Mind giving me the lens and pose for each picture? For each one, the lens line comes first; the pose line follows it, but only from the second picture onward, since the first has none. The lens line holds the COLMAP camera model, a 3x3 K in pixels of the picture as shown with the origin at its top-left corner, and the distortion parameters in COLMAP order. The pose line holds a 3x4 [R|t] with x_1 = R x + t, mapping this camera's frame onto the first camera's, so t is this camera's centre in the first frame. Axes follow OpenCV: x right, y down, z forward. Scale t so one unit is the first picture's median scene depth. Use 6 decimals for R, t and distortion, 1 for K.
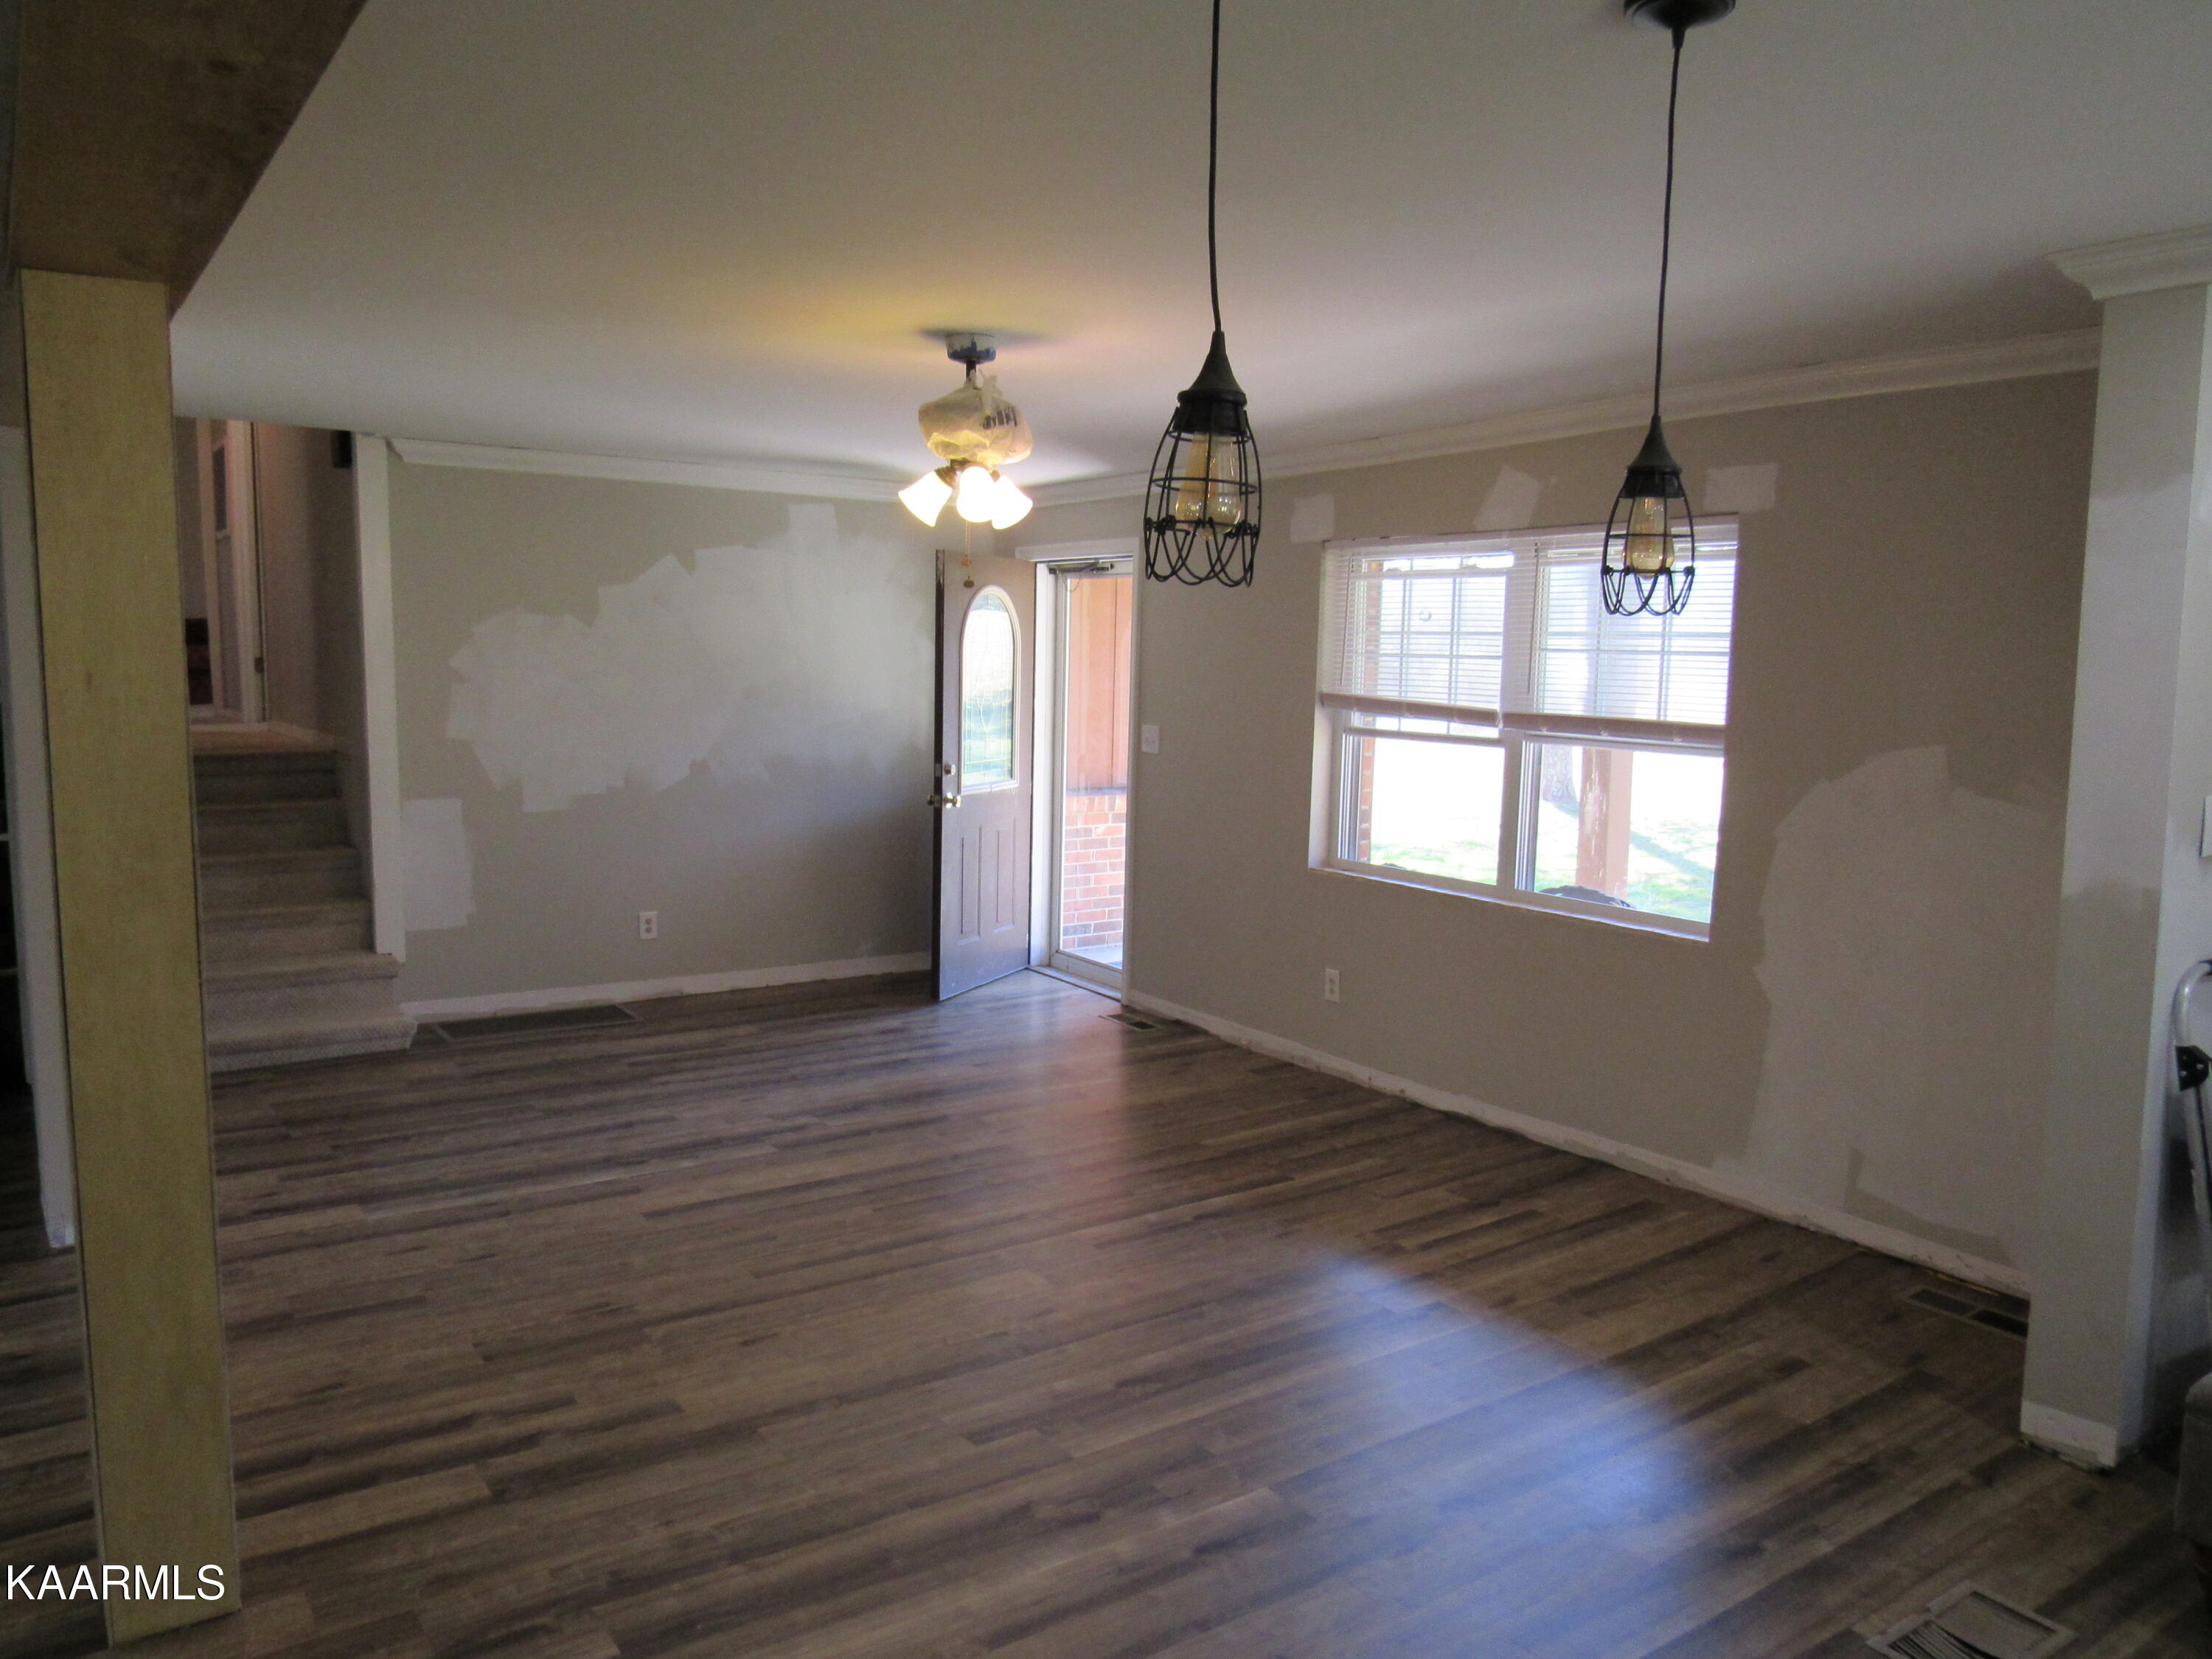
lens RADIAL K [[1569.7, 0, 1078.1], [0, 1569.7, 831.7], [0, 0, 1]] dist [-0.014507, -0.000073]
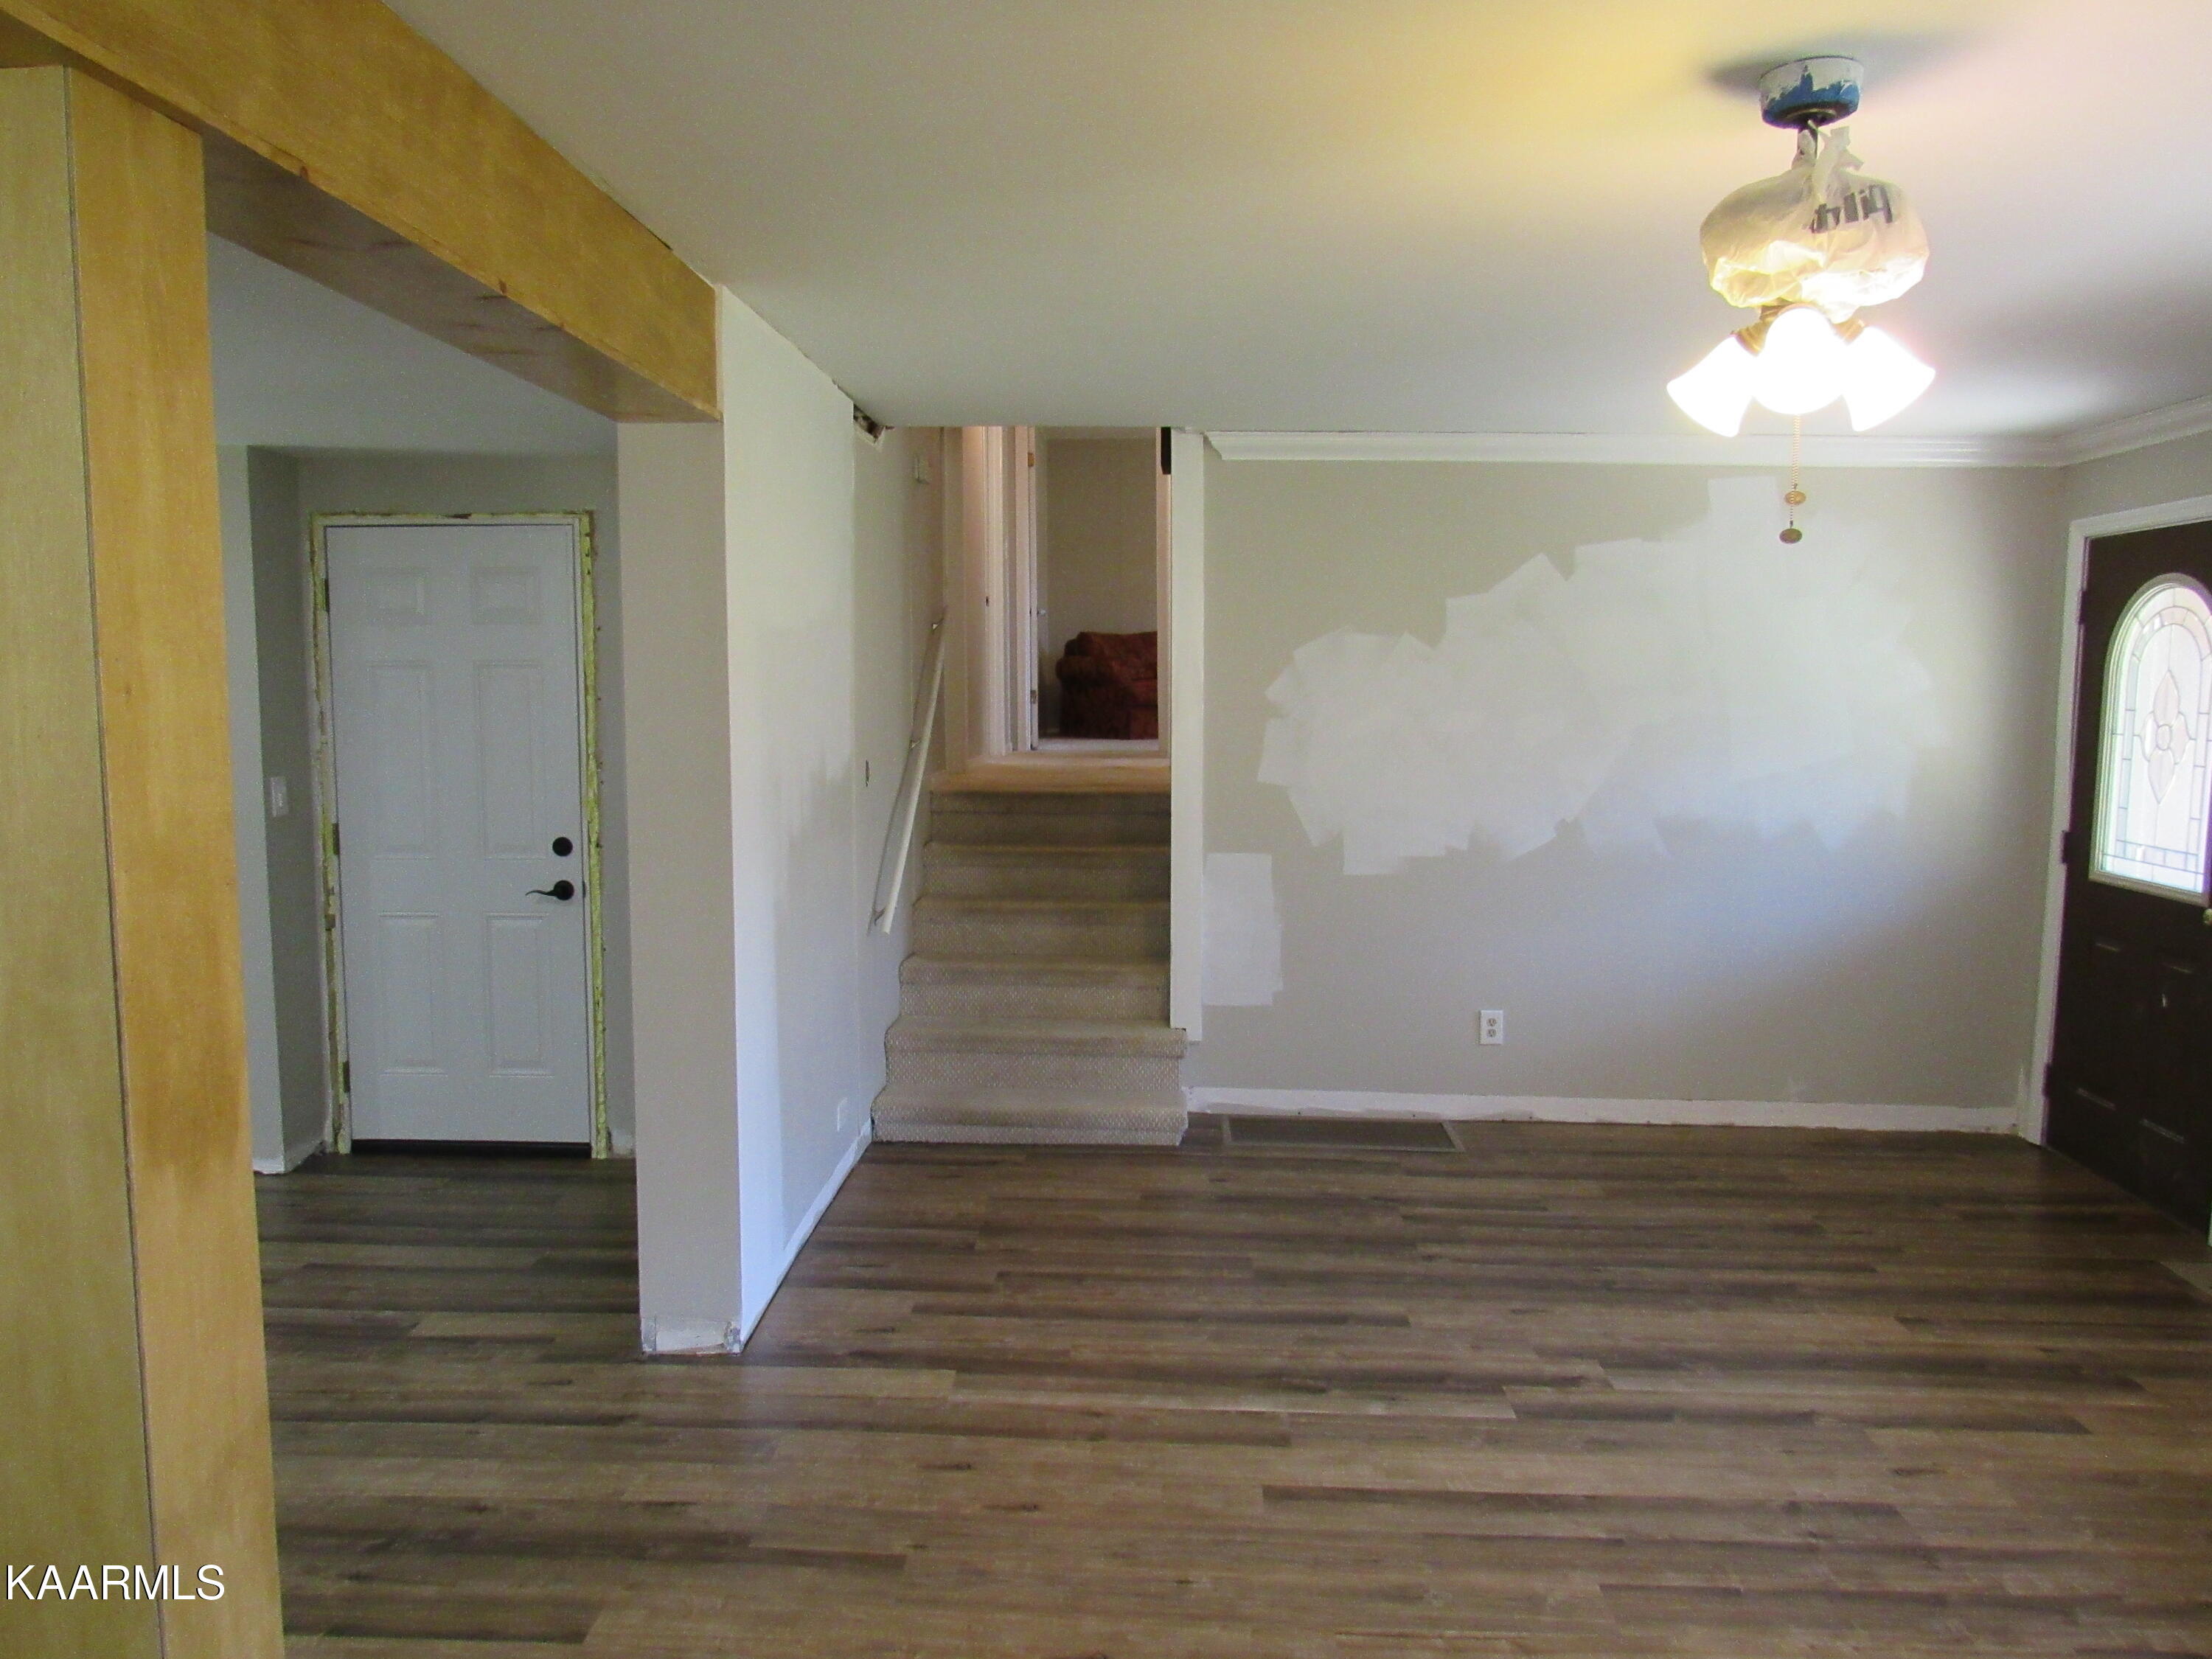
lens RADIAL K [[1586.4, 0, 1114.0], [0, 1586.4, 842.3], [0, 0, 1]] dist [-0.019791, 0.006565]
pose [[0.802787, 0.051691, -0.594021, 0.051904], [-0.062774, 0.998026, 0.002011, -0.028274], [0.592952, 0.035674, 0.804447, 0.308214]]
